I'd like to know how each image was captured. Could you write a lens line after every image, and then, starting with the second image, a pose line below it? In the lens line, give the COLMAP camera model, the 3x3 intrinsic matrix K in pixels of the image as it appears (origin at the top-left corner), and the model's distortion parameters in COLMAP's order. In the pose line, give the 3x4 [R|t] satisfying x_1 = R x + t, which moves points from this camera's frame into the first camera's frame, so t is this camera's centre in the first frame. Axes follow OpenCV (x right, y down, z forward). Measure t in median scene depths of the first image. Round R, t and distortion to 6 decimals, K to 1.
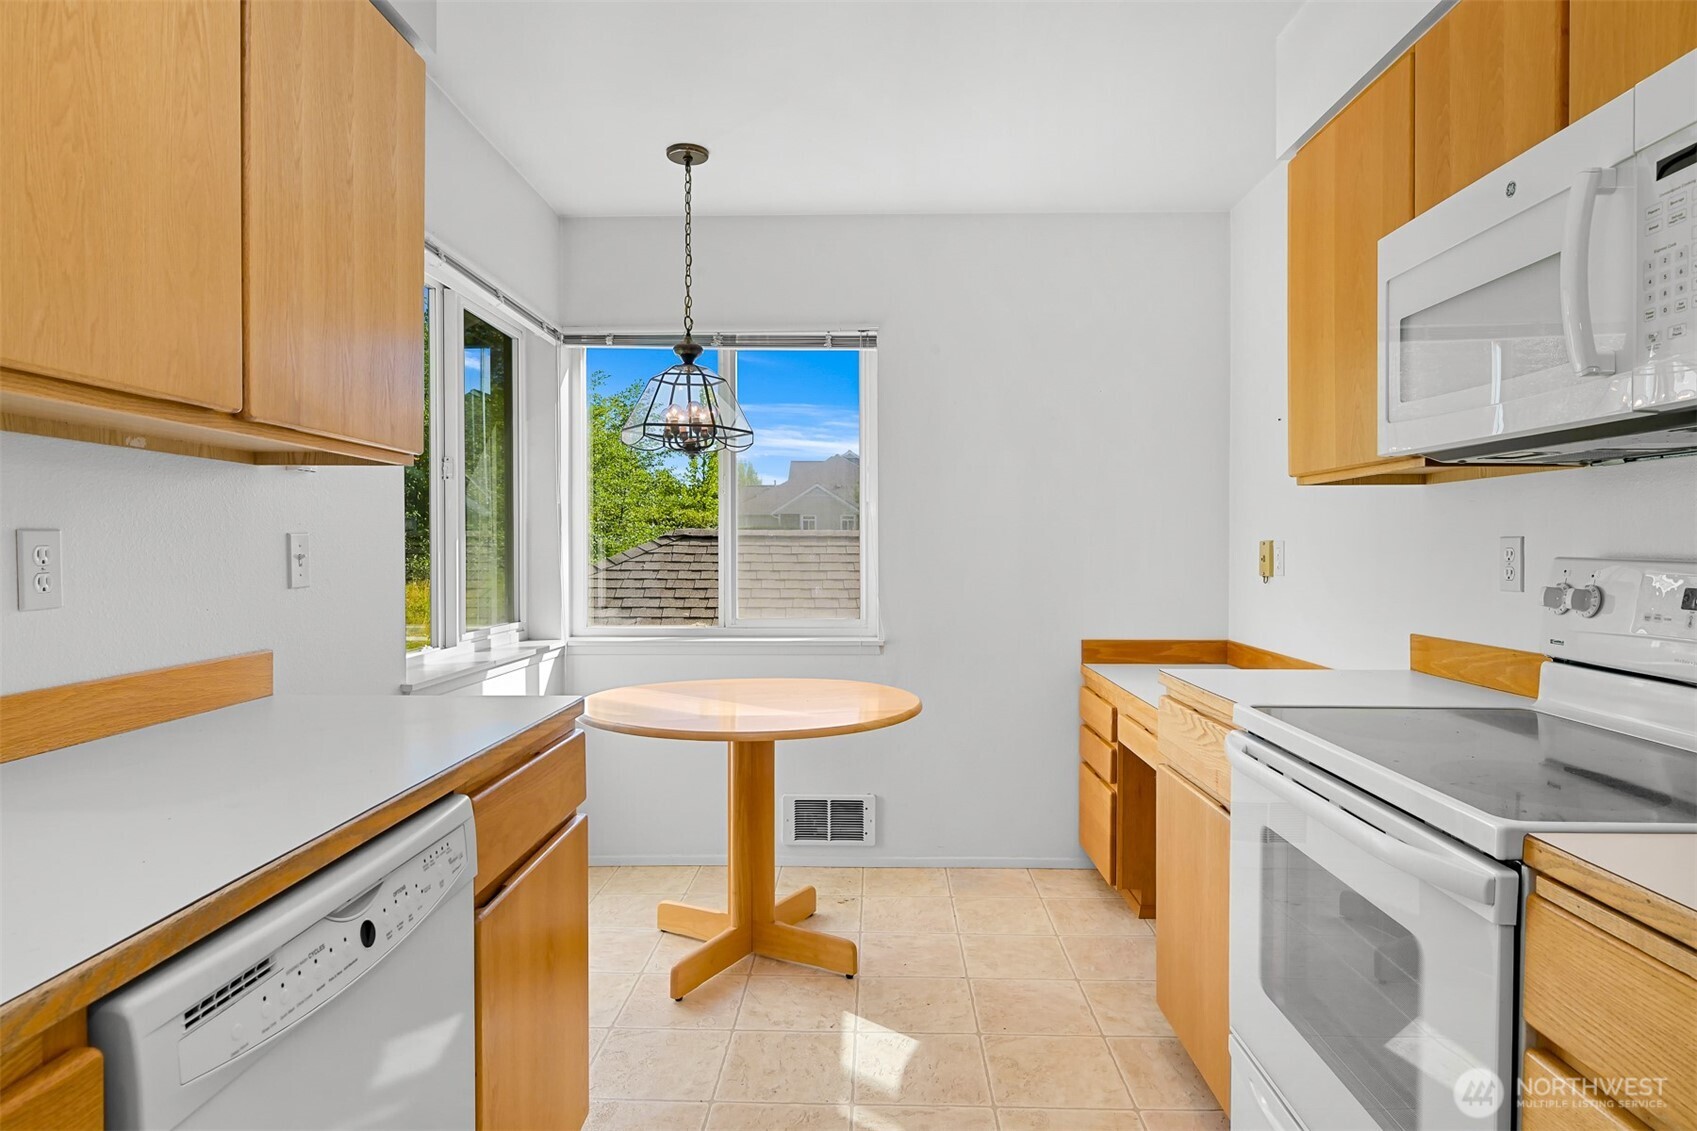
lens RADIAL K [[935.5, 0, 859.7], [0, 935.5, 565.0], [0, 0, 1]] dist [0.008539, 0.000098]
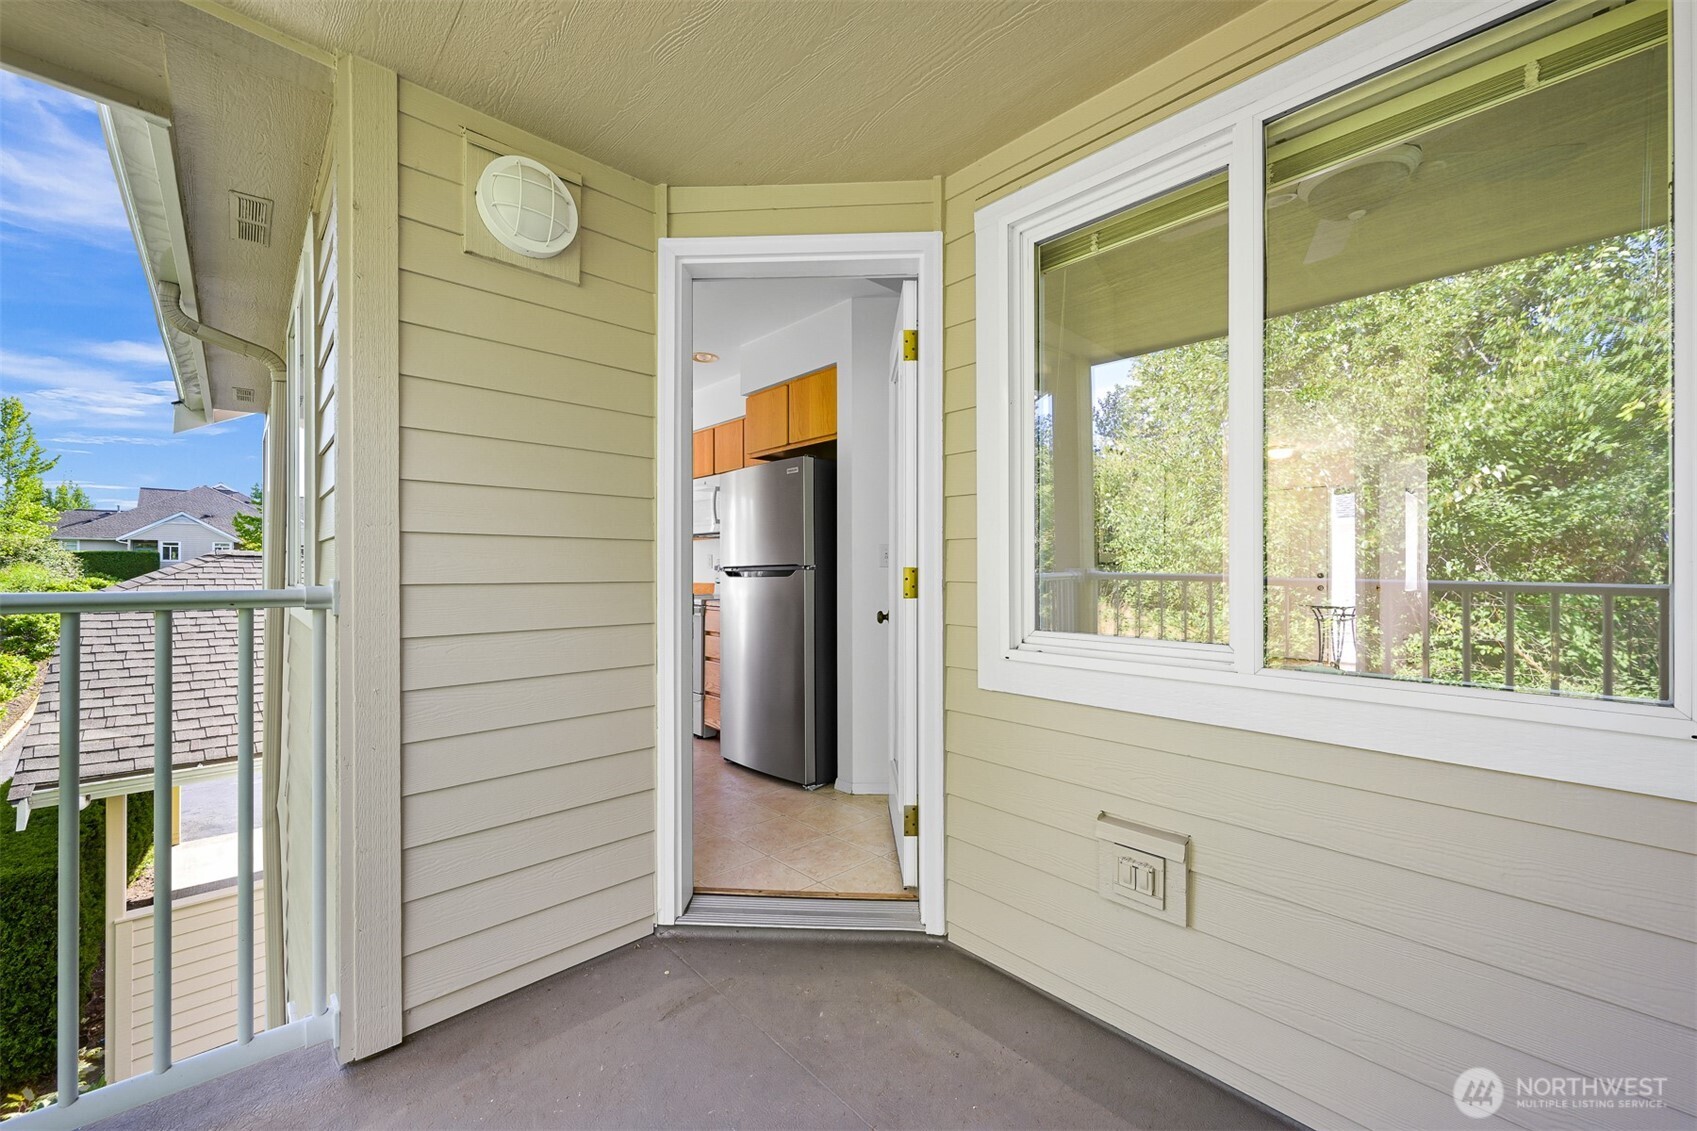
lens RADIAL K [[680.7, 0, 847.8], [0, 680.7, 572.8], [0, 0, 1]] dist [-0.002138, 0.000755]
pose [[0.723156, 0.002130, 0.690681, -0.472253], [0.013710, 0.999754, -0.017438, 0.054821], [-0.690548, 0.022079, 0.722949, -0.800178]]
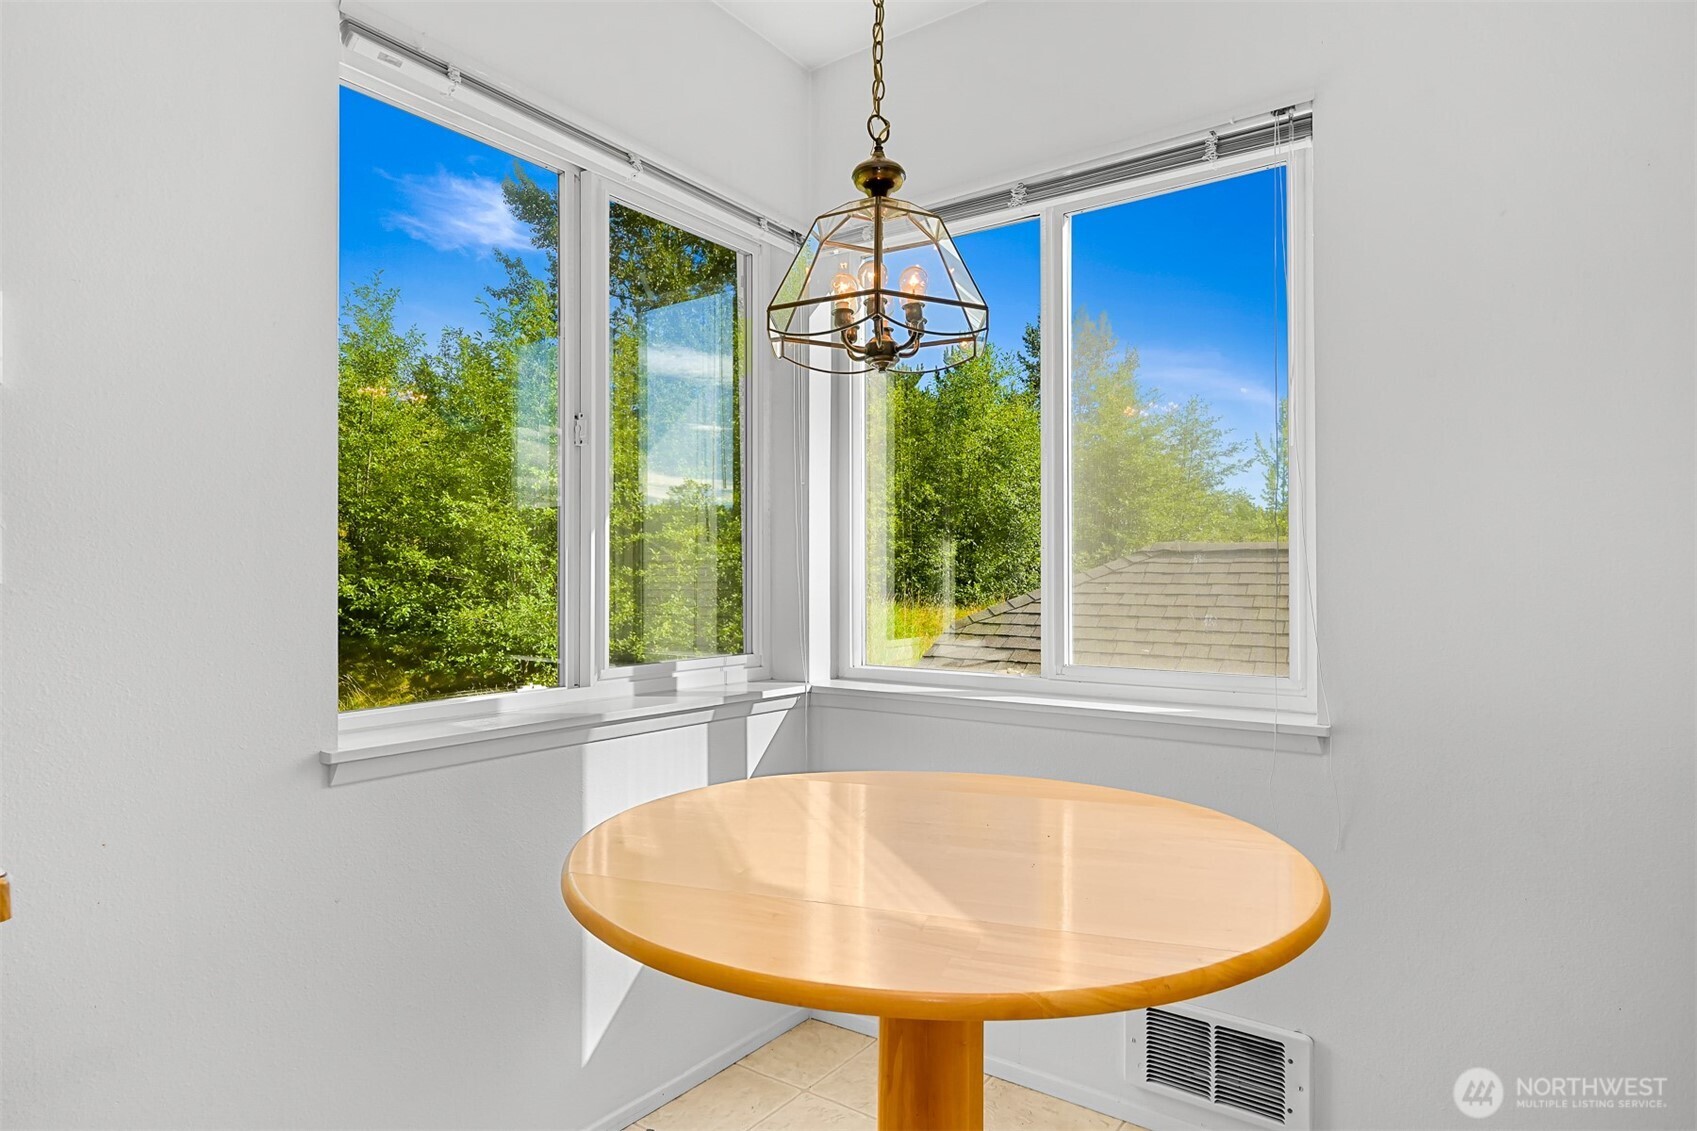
lens RADIAL K [[935.5, 0, 861.0], [0, 935.5, 577.6], [0, 0, 1]] dist [0.008539, 0.000098]
pose [[0.827357, 0.001086, -0.561676, 0.100228], [-0.010980, 0.999838, -0.014241, 0.011870], [0.561569, 0.017950, 0.827235, 0.455531]]
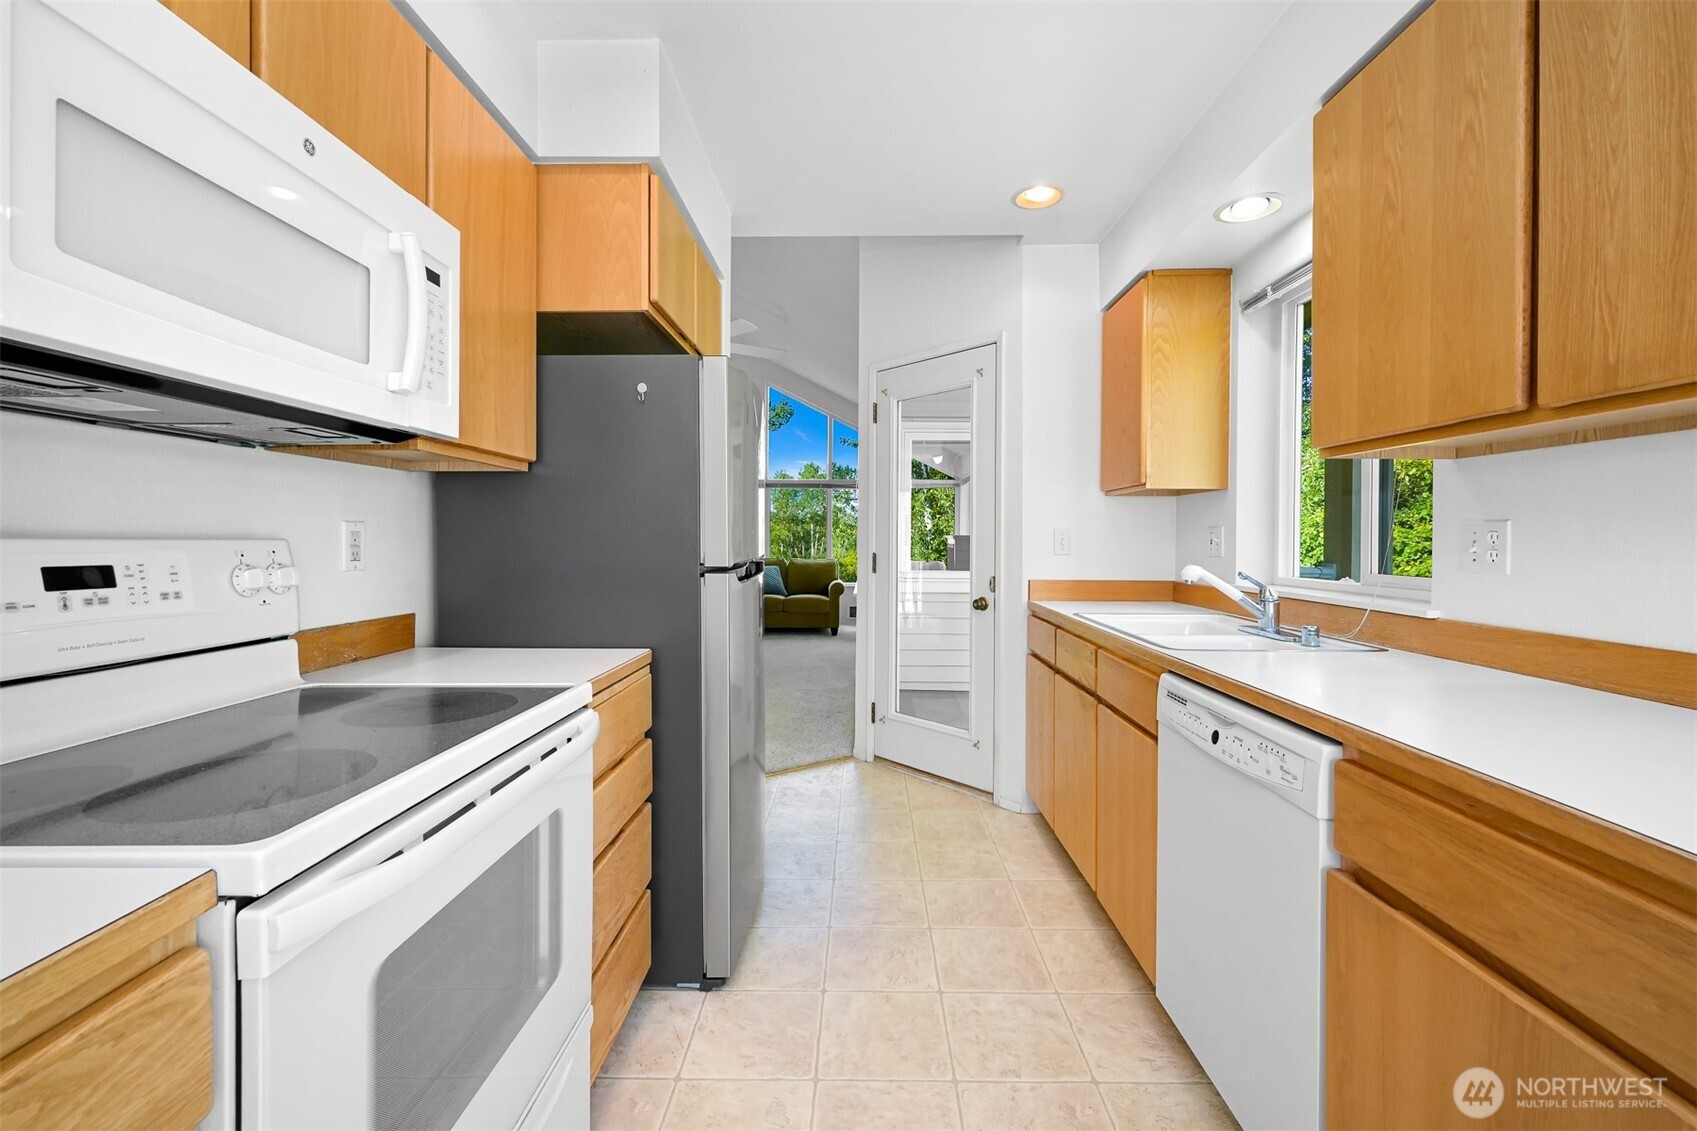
lens RADIAL K [[714.0, 0, 862.6], [0, 714.0, 542.9], [0, 0, 1]] dist [-0.000932, 0.000853]
pose [[-0.999851, -0.001568, -0.017210, 0.055212], [-0.002035, 0.999629, 0.027168, -0.007506], [0.017161, 0.027199, -0.999483, 0.667156]]
